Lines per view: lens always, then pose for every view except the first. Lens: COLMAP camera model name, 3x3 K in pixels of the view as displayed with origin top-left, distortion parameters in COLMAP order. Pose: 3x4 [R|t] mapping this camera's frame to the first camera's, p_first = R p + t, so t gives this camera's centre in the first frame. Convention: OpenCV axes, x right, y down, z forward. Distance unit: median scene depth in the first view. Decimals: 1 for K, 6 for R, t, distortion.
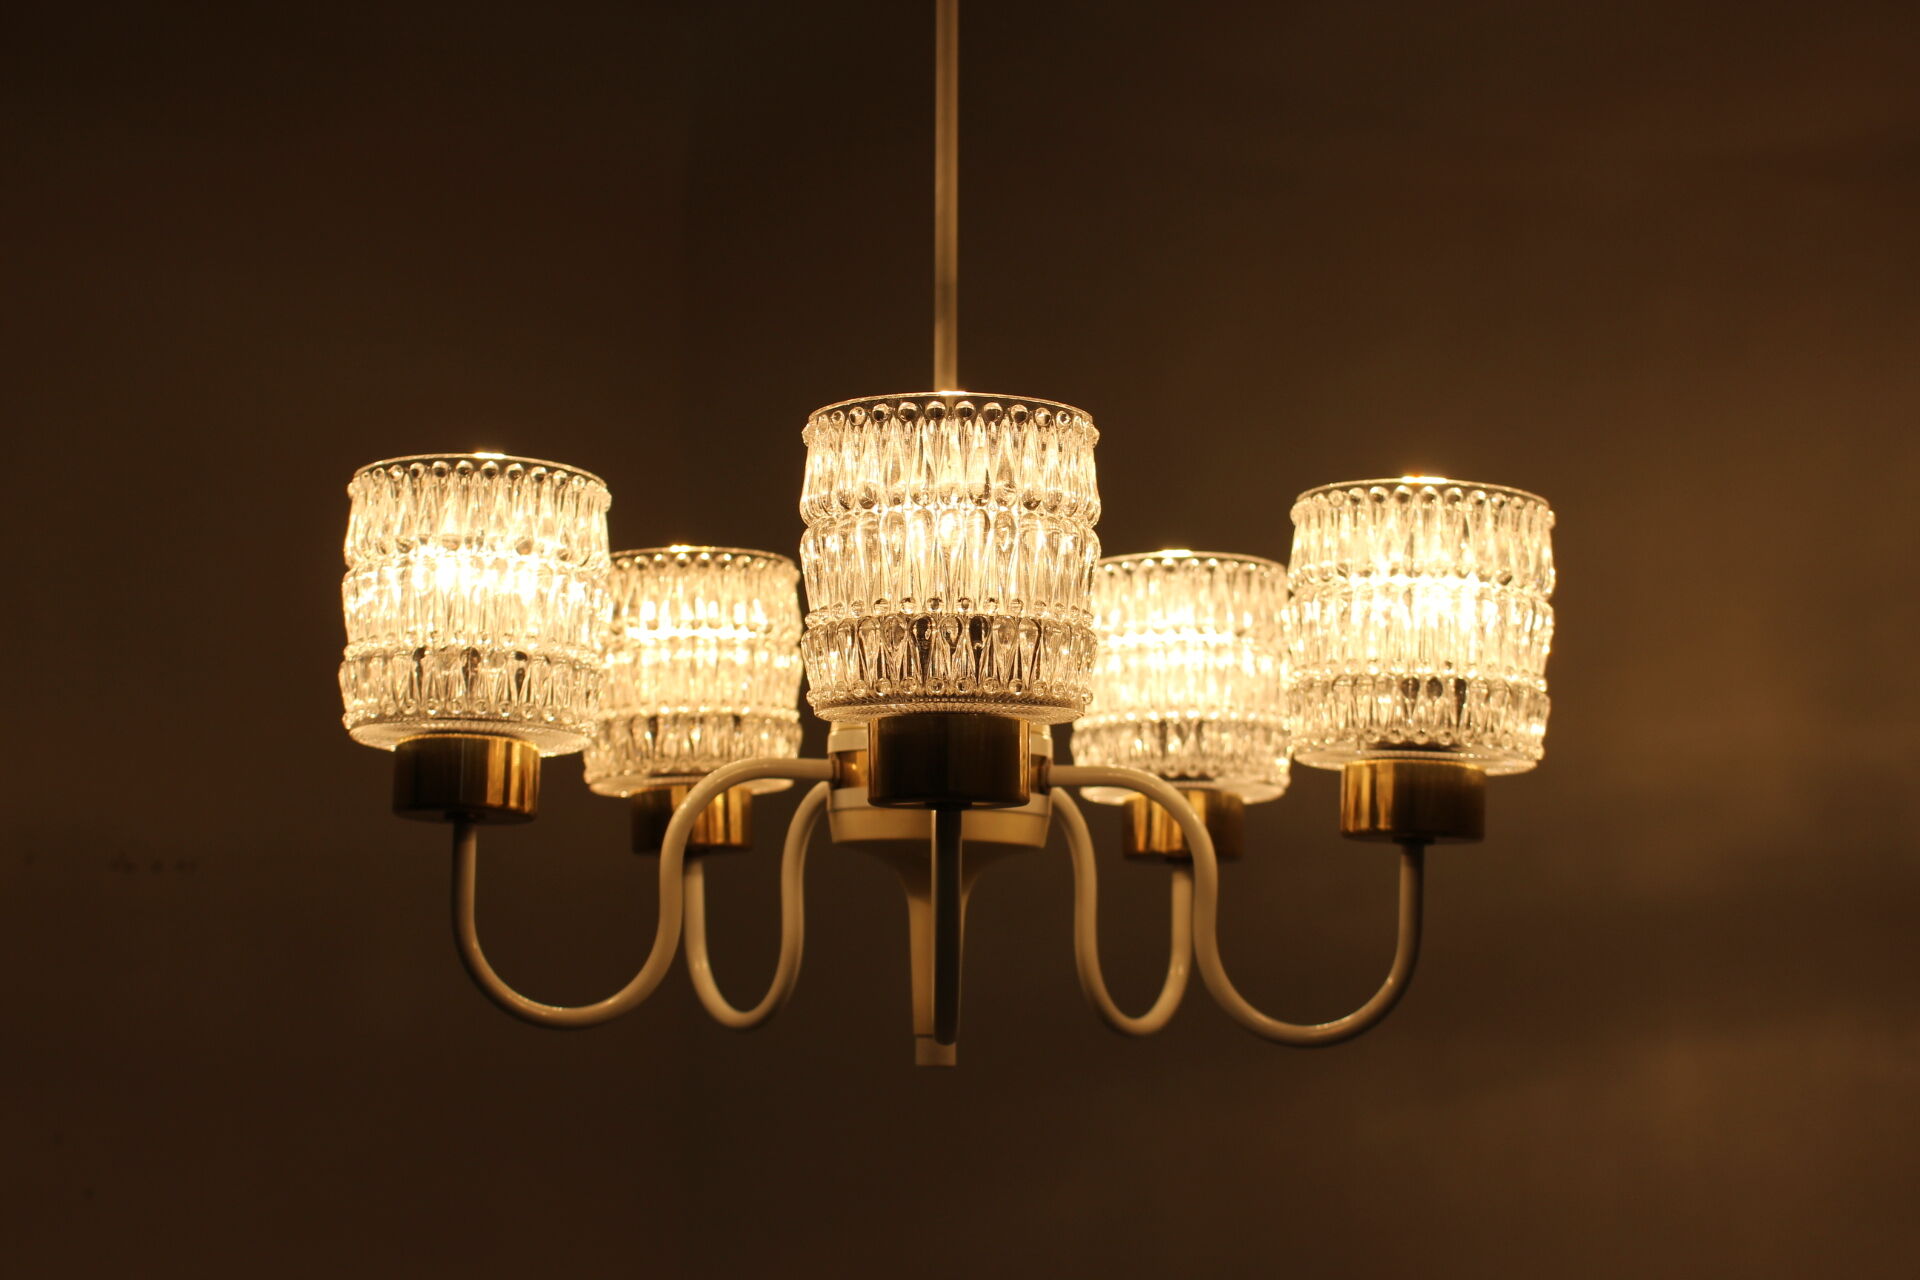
lens RADIAL K [[3056.2, 0, 960.0], [0, 3056.2, 640.0], [0, 0, 1]] dist [0.027228, 0.021110]
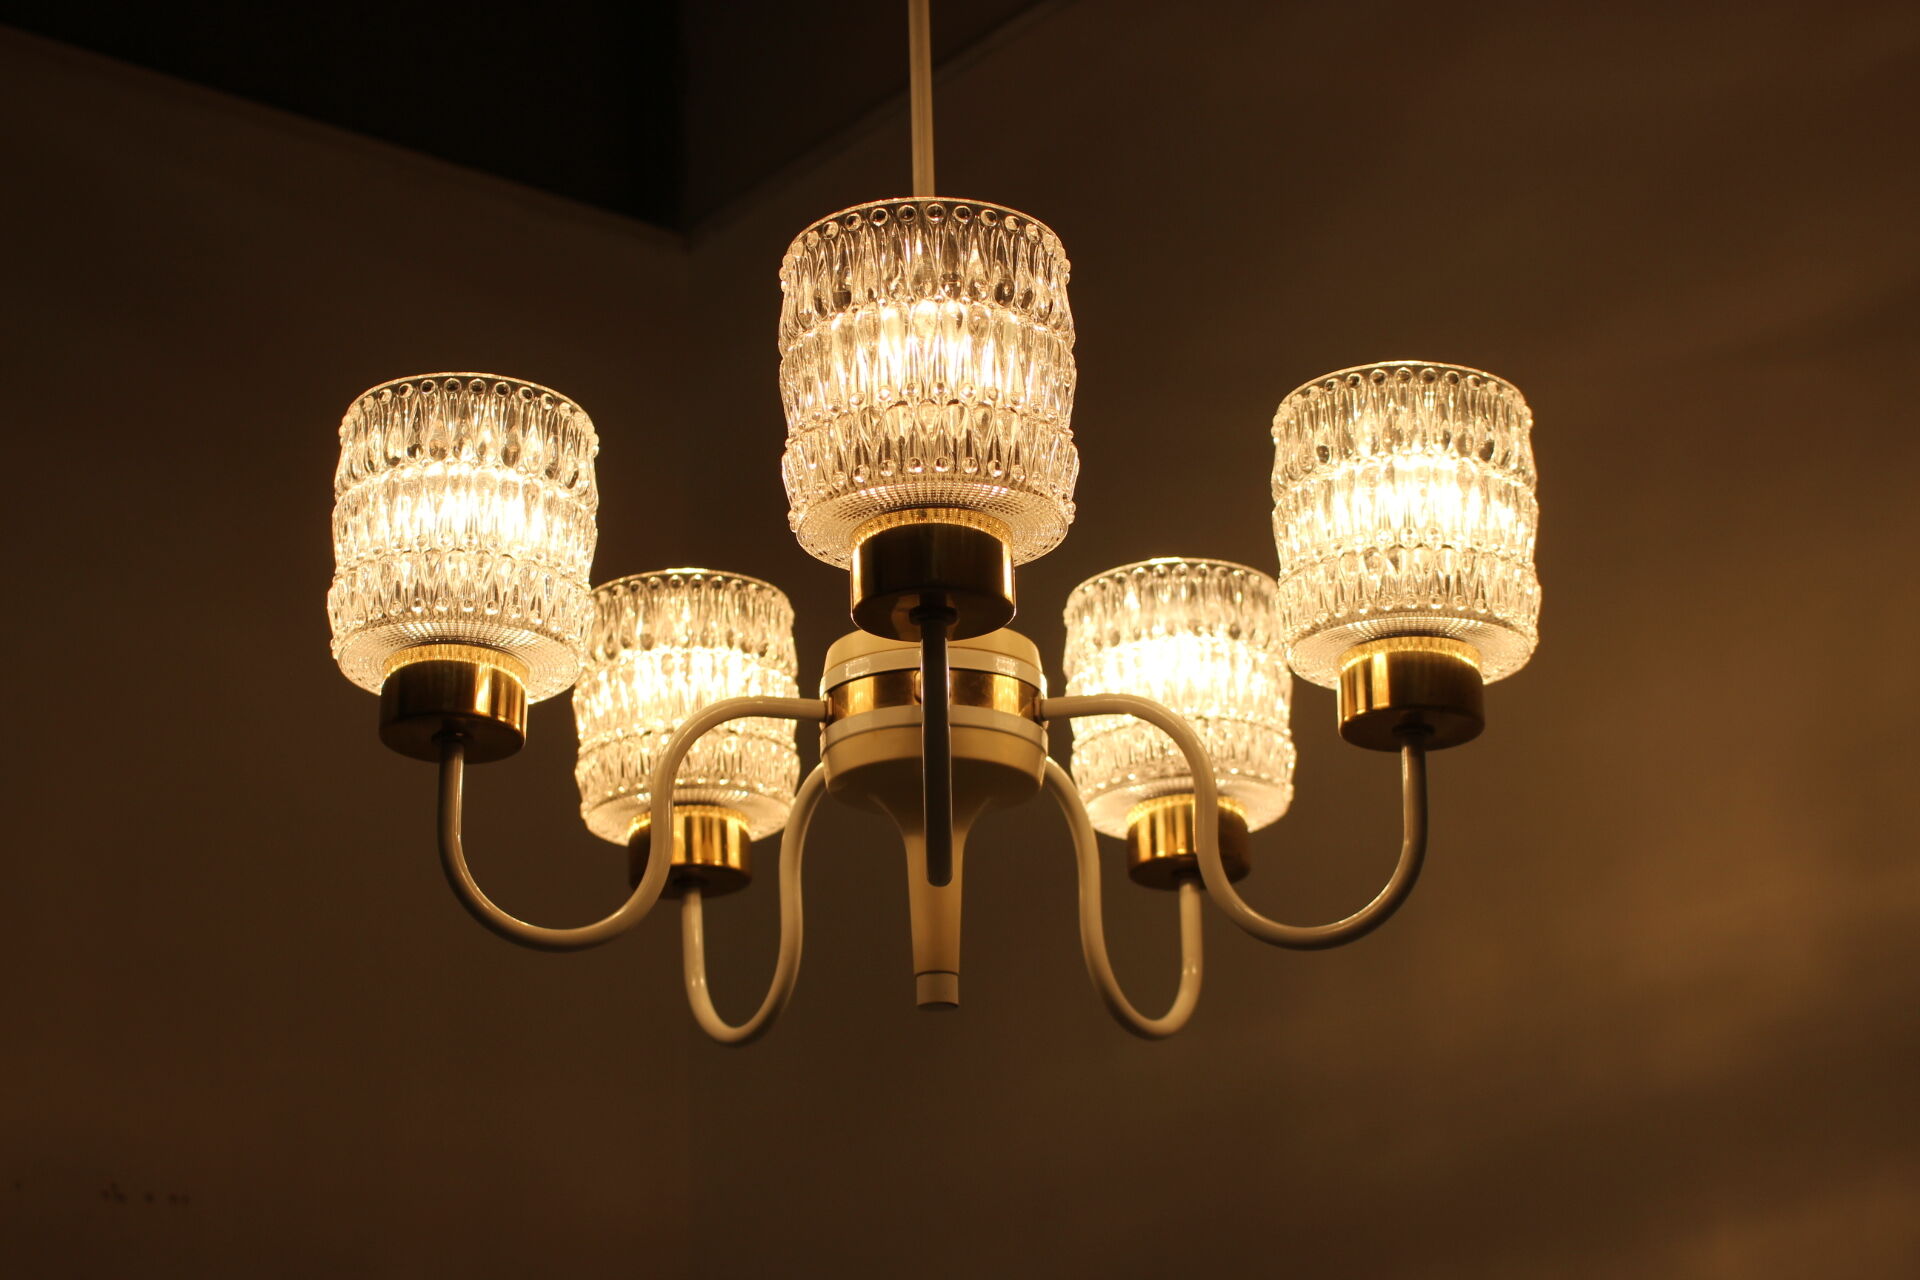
lens RADIAL K [[3056.2, 0, 960.0], [0, 3056.2, 640.0], [0, 0, 1]] dist [0.027228, 0.021110]
pose [[0.999393, -0.034234, -0.006527, 0.009610], [0.031891, 0.973875, -0.224835, 0.247952], [0.014053, 0.224491, 0.974375, 0.029782]]
